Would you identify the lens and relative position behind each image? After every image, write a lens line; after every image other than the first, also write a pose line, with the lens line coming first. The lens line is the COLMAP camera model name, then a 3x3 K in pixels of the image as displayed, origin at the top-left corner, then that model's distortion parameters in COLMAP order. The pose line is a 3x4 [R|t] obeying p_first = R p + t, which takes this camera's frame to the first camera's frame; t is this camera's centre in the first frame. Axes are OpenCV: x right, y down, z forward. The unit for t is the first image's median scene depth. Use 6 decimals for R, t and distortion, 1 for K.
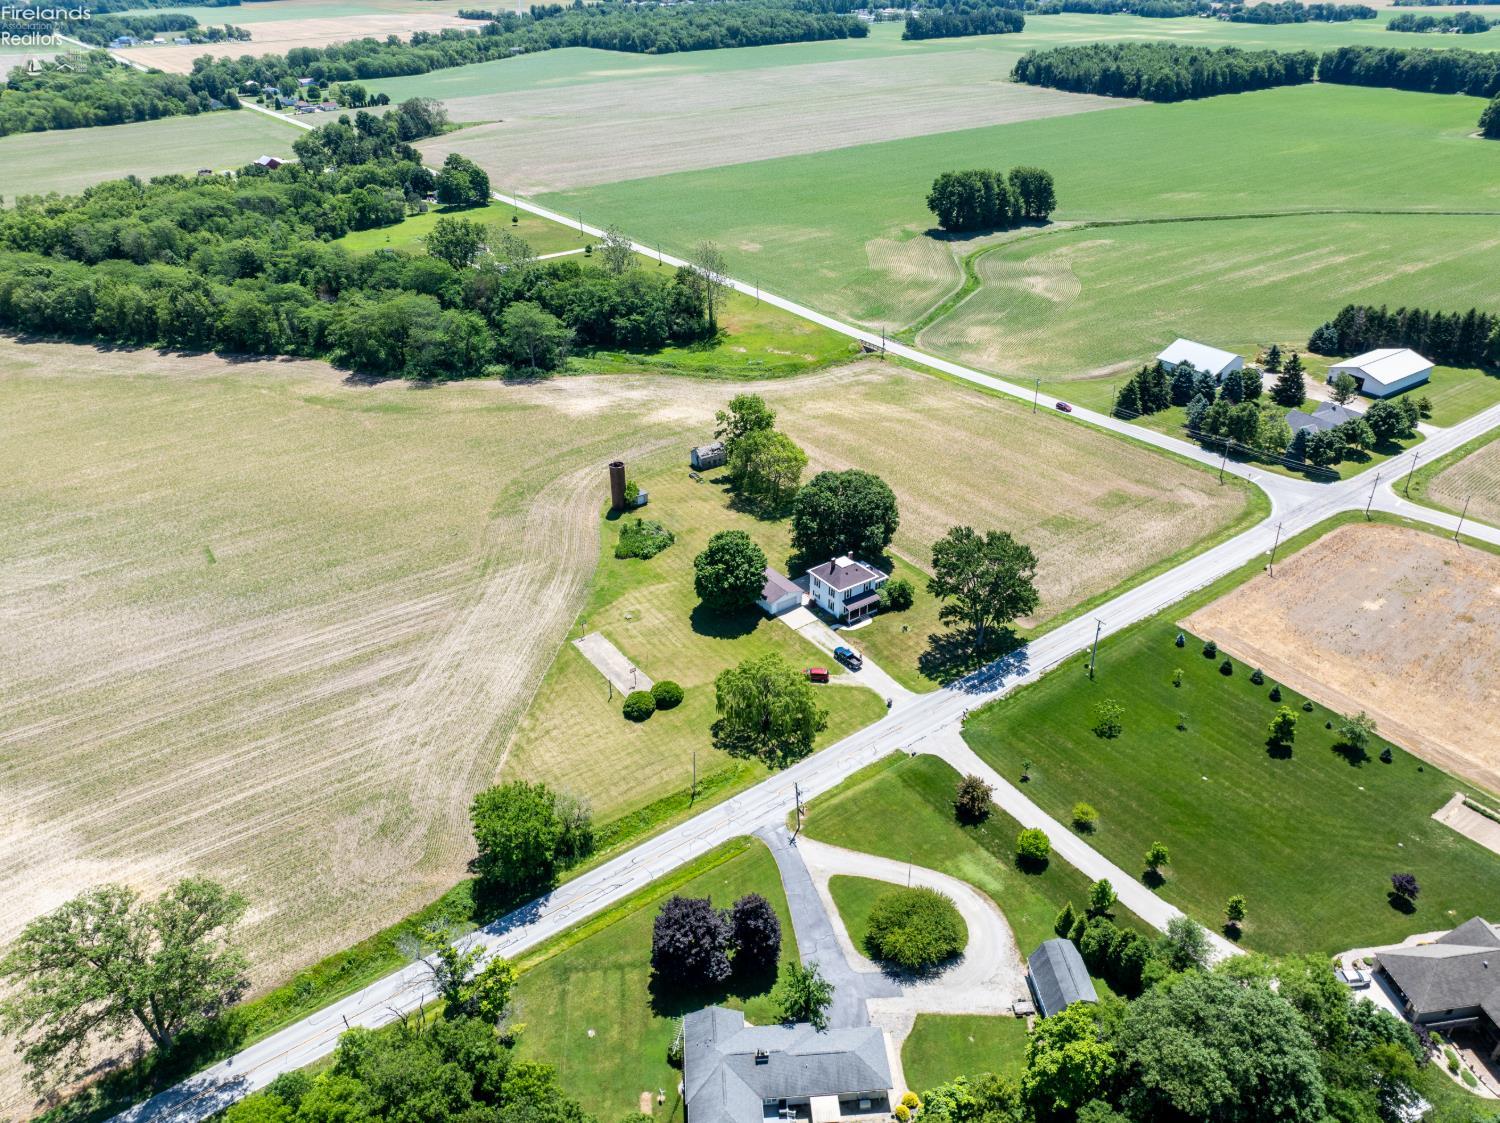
lens RADIAL K [[1044.0, 0, 754.5], [0, 1044.0, 566.7], [0, 0, 1]] dist [-0.043349, 0.000849]
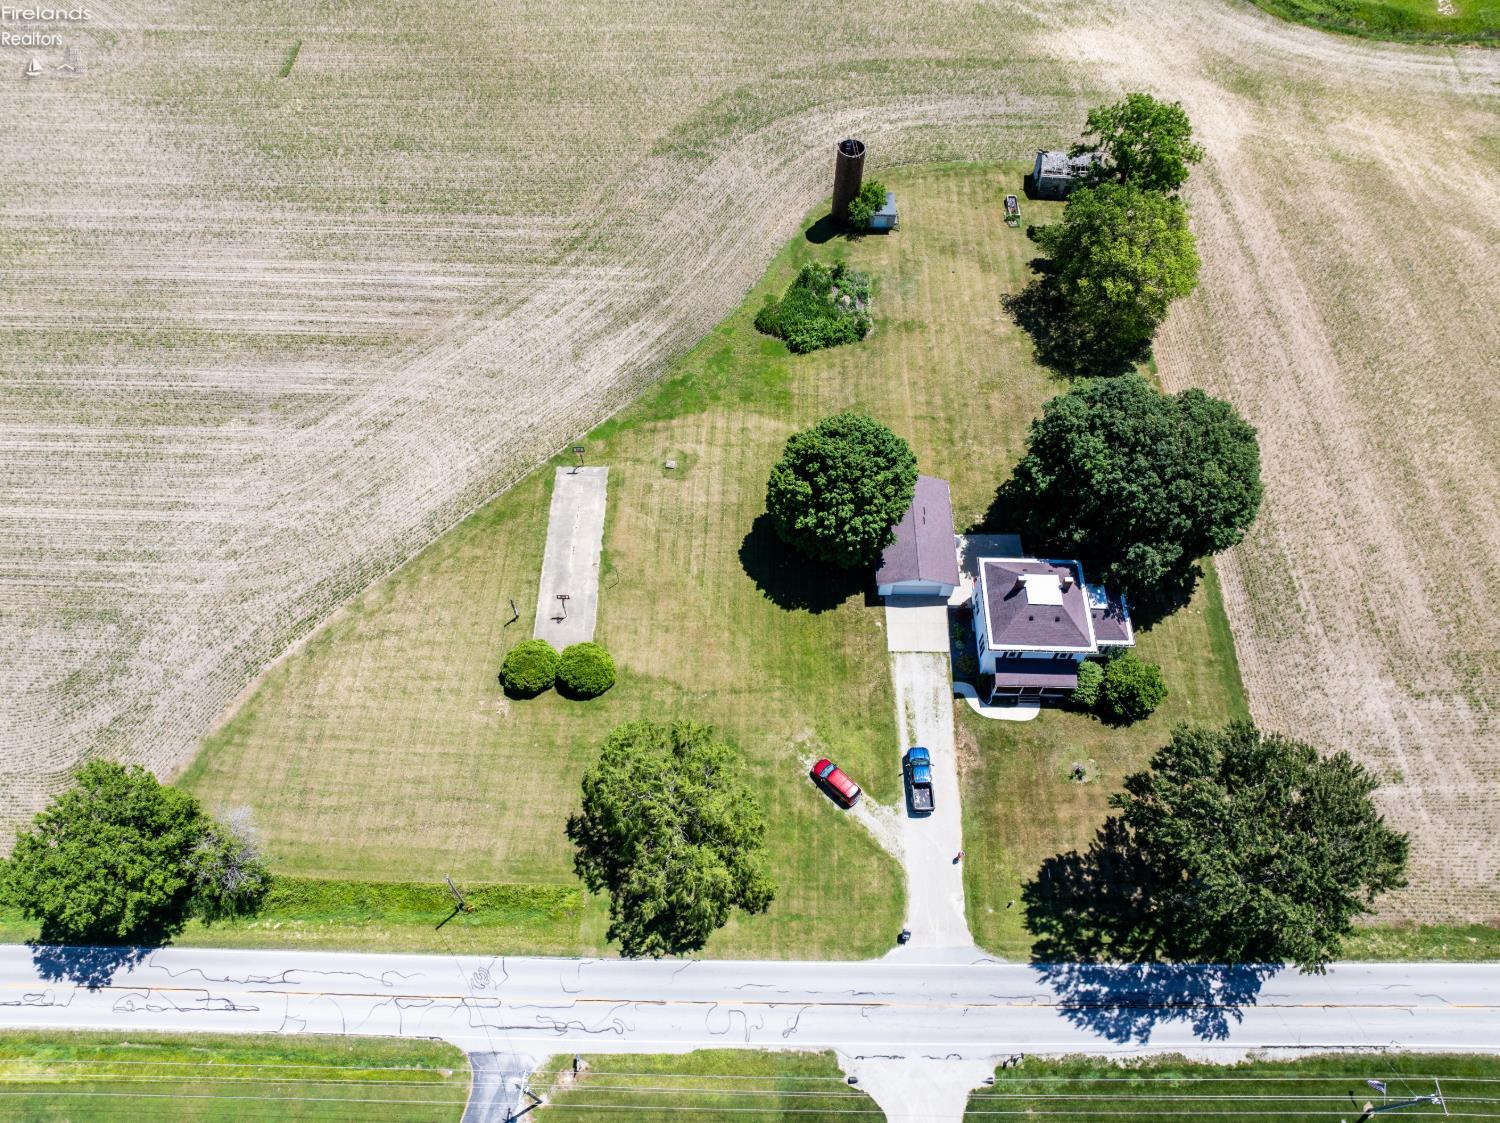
lens RADIAL K [[1044.0, 0, 754.5], [0, 1044.0, 566.7], [0, 0, 1]] dist [-0.043349, 0.000849]
pose [[0.806378, 0.511914, -0.296140, 0.117573], [-0.319177, 0.798262, 0.510788, -0.220355], [0.497877, -0.317367, 0.807092, 0.569182]]
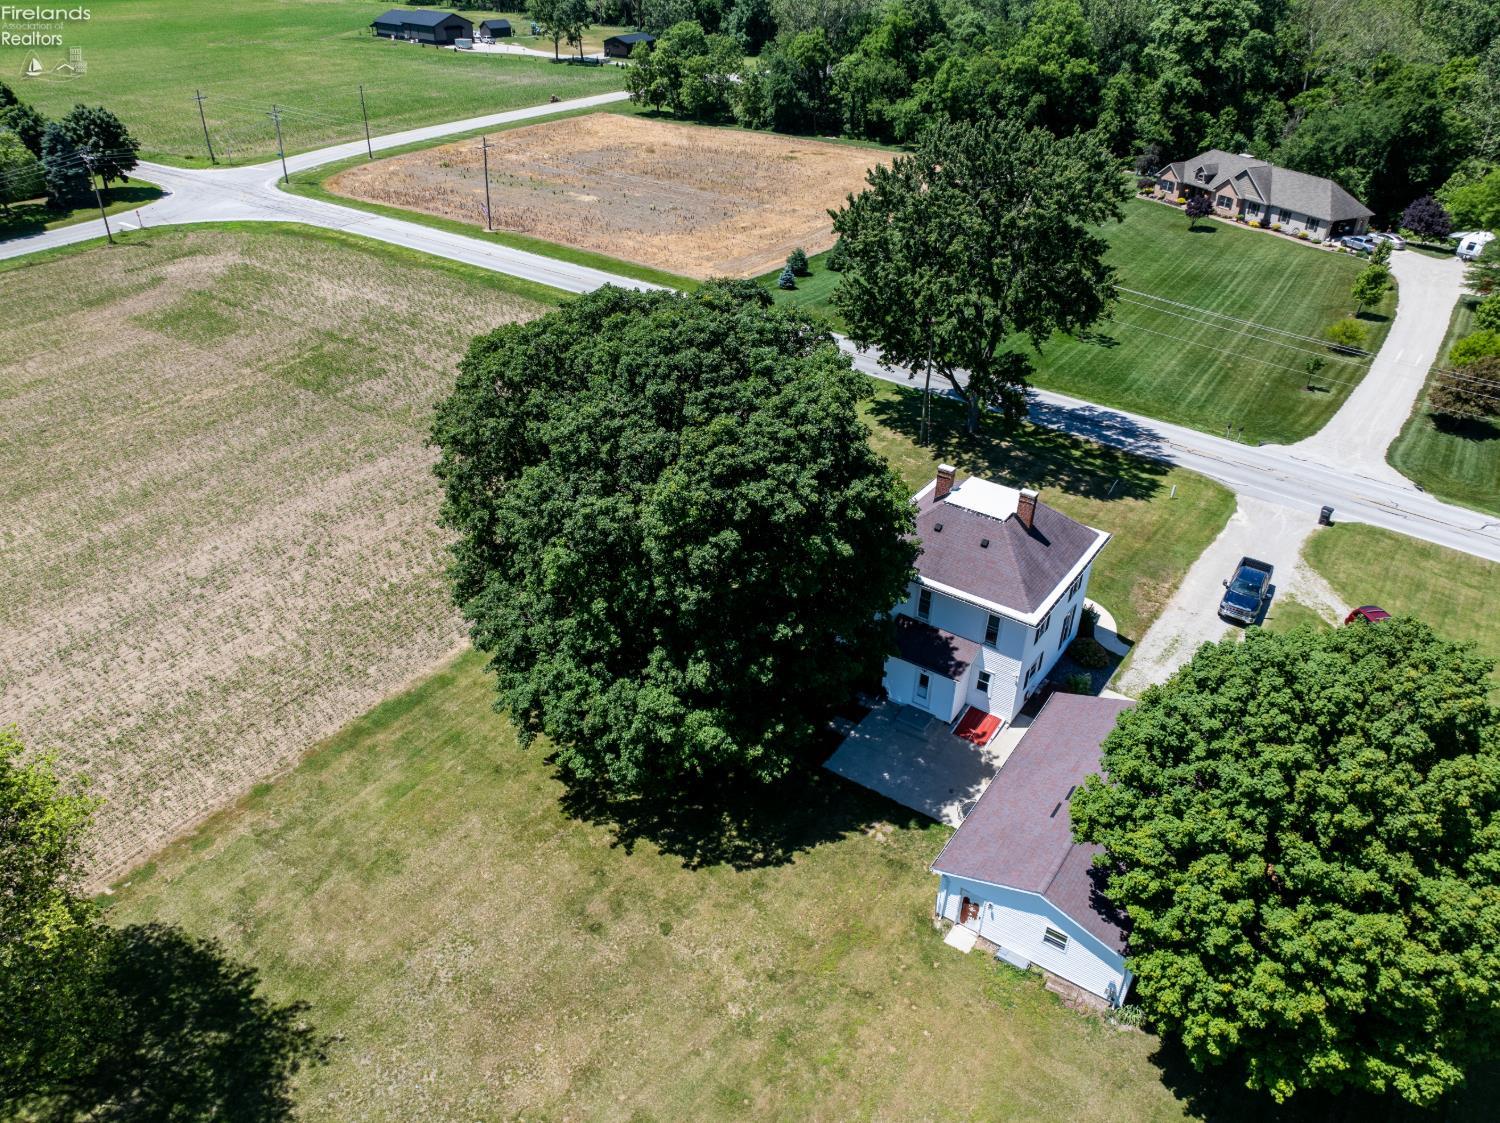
lens RADIAL K [[1044.0, 0, 754.5], [0, 1044.0, 566.7], [0, 0, 1]] dist [-0.043349, 0.000849]
pose [[-0.333349, -0.509670, 0.793168, -0.106948], [0.465911, 0.642329, 0.608556, -0.178754], [-0.819637, 0.572408, 0.023341, 1.080785]]
